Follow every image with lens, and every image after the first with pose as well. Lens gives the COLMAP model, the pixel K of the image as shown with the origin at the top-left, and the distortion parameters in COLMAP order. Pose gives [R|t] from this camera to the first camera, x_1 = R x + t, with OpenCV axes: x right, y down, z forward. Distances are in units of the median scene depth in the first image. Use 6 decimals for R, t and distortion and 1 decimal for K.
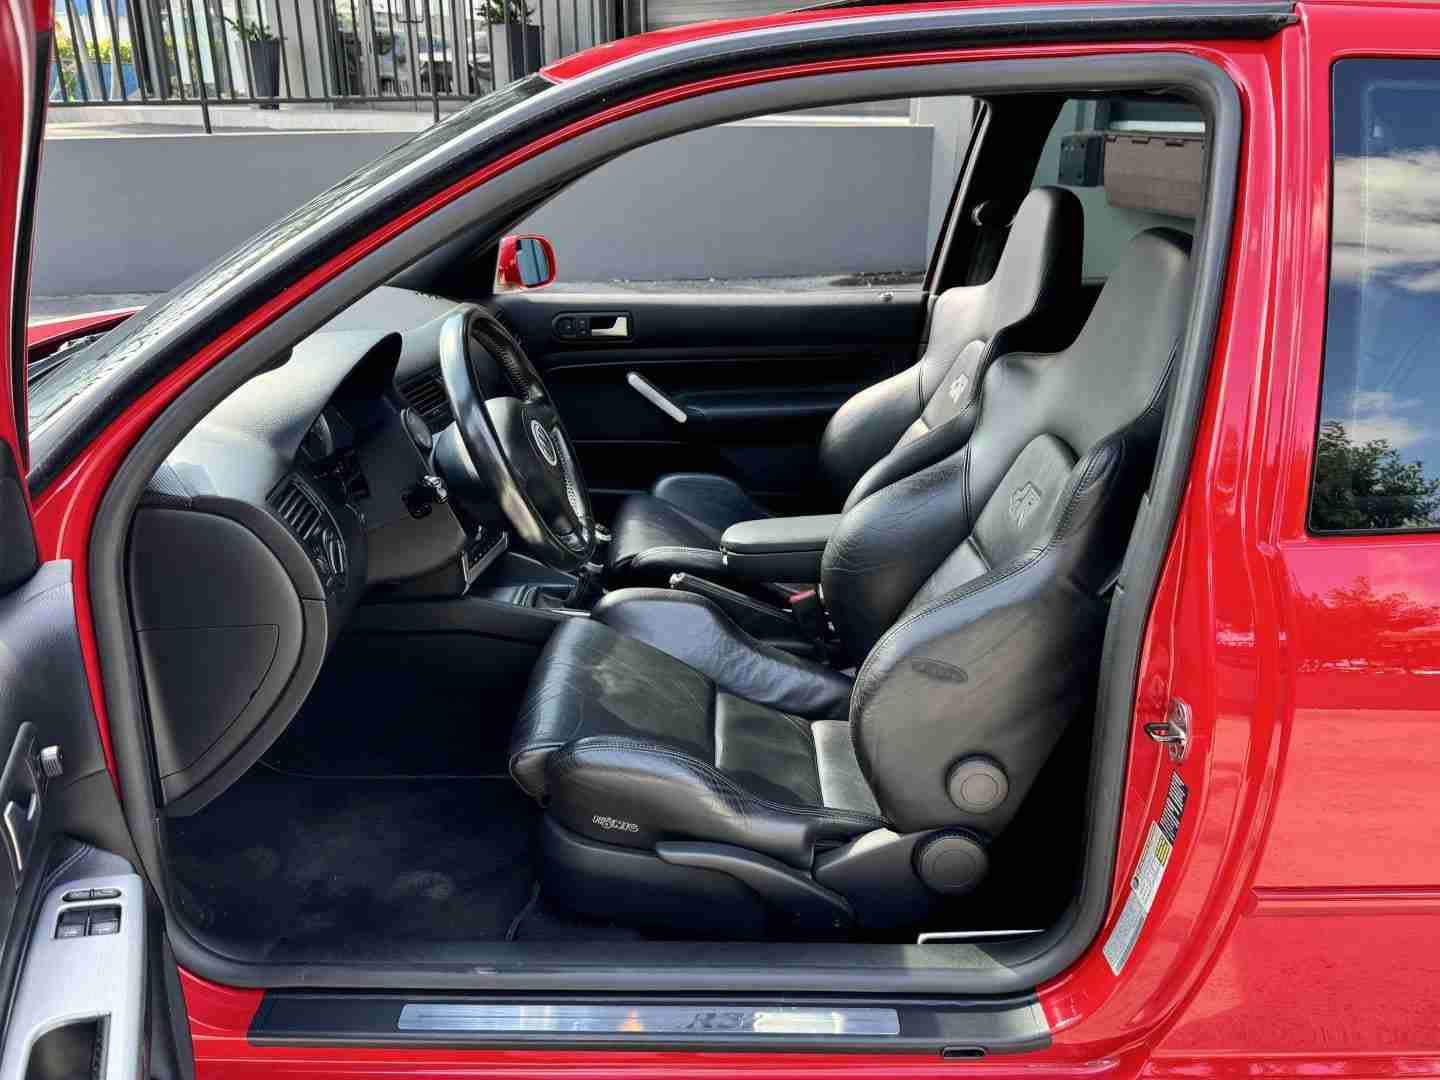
lens RADIAL K [[1188.7, 0, 701.4], [0, 1188.7, 541.7], [0, 0, 1]] dist [0.112911, -0.200349]
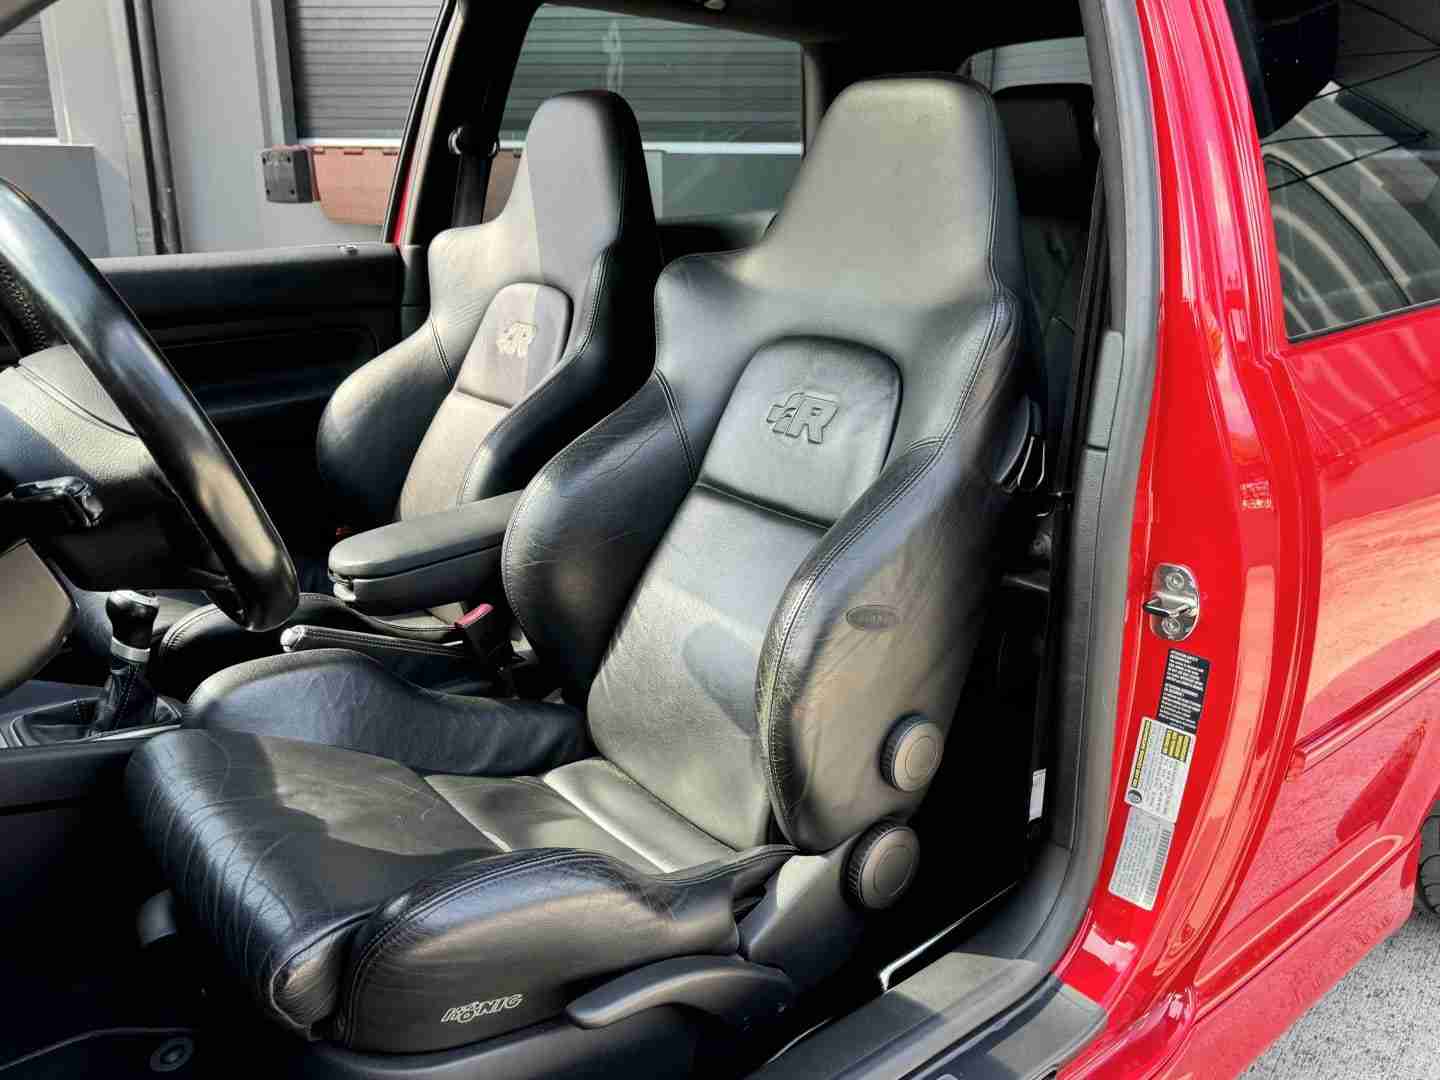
lens RADIAL K [[1188.7, 0, 701.4], [0, 1188.7, 541.7], [0, 0, 1]] dist [0.112911, -0.200349]
pose [[0.764381, -0.190351, 0.616026, -0.257115], [0.218018, 0.975456, 0.030892, 0.009453], [-0.606787, 0.110691, 0.787120, 0.347706]]
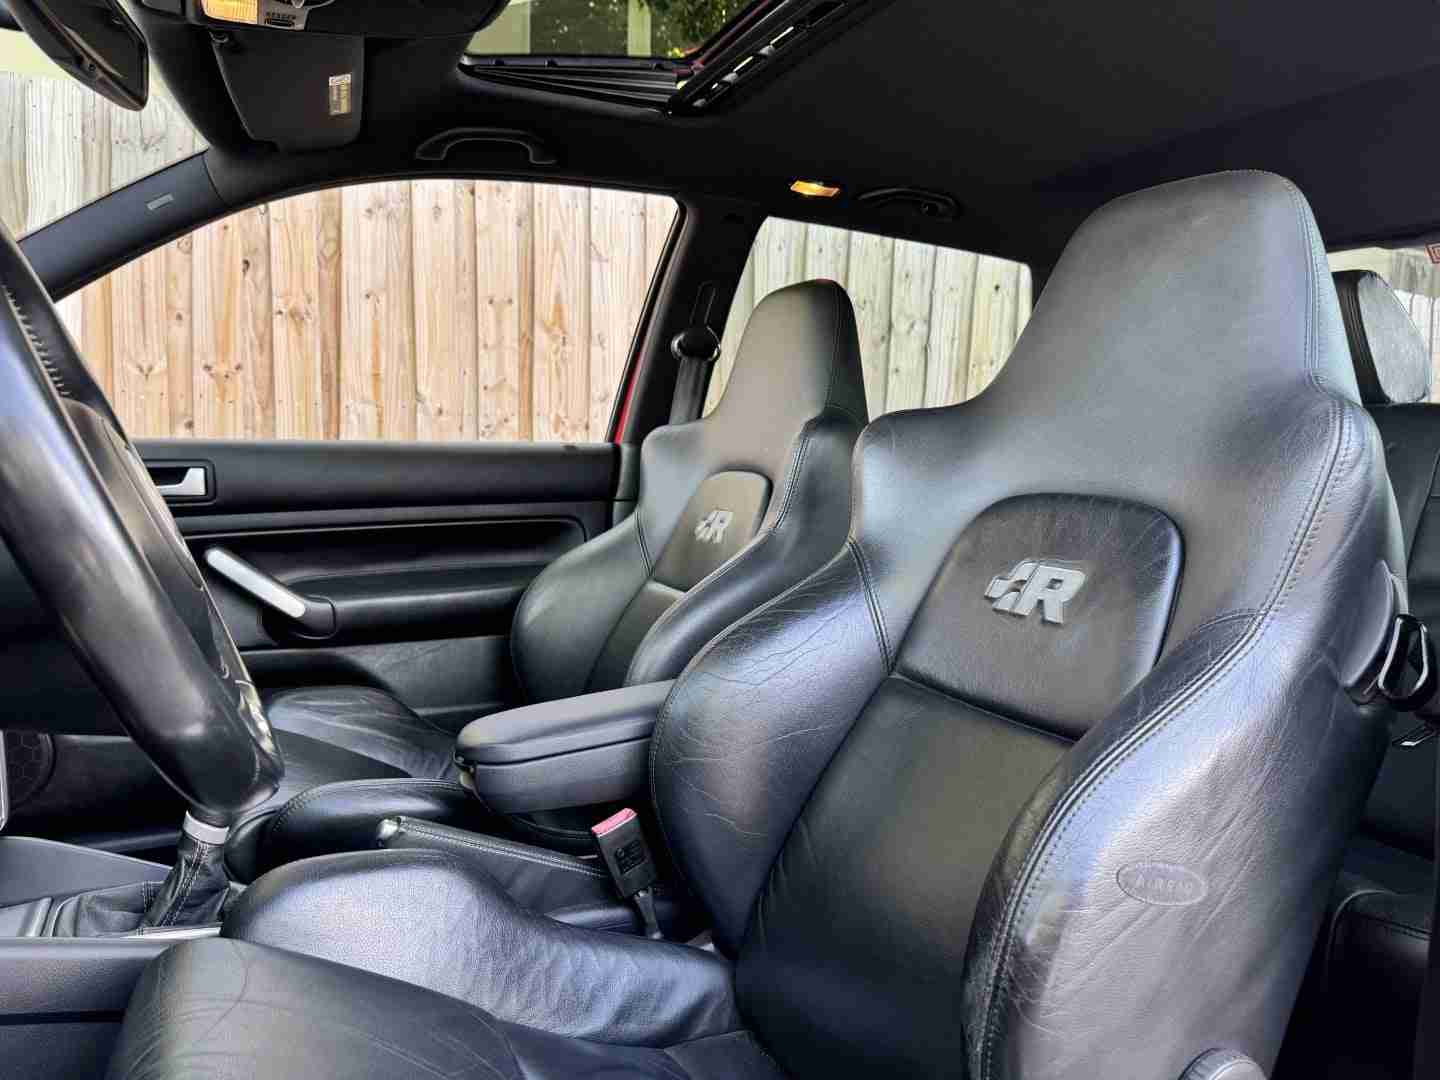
lens RADIAL K [[1016.0, 0, 720.0], [0, 1016.0, 540.0], [0, 0, 1]] dist [0.000500, -0.031066]
pose [[0.880561, -0.023975, 0.473326, -0.106481], [0.145183, 0.964350, -0.221248, 0.029047], [-0.451147, 0.263541, 0.852650, 0.523749]]
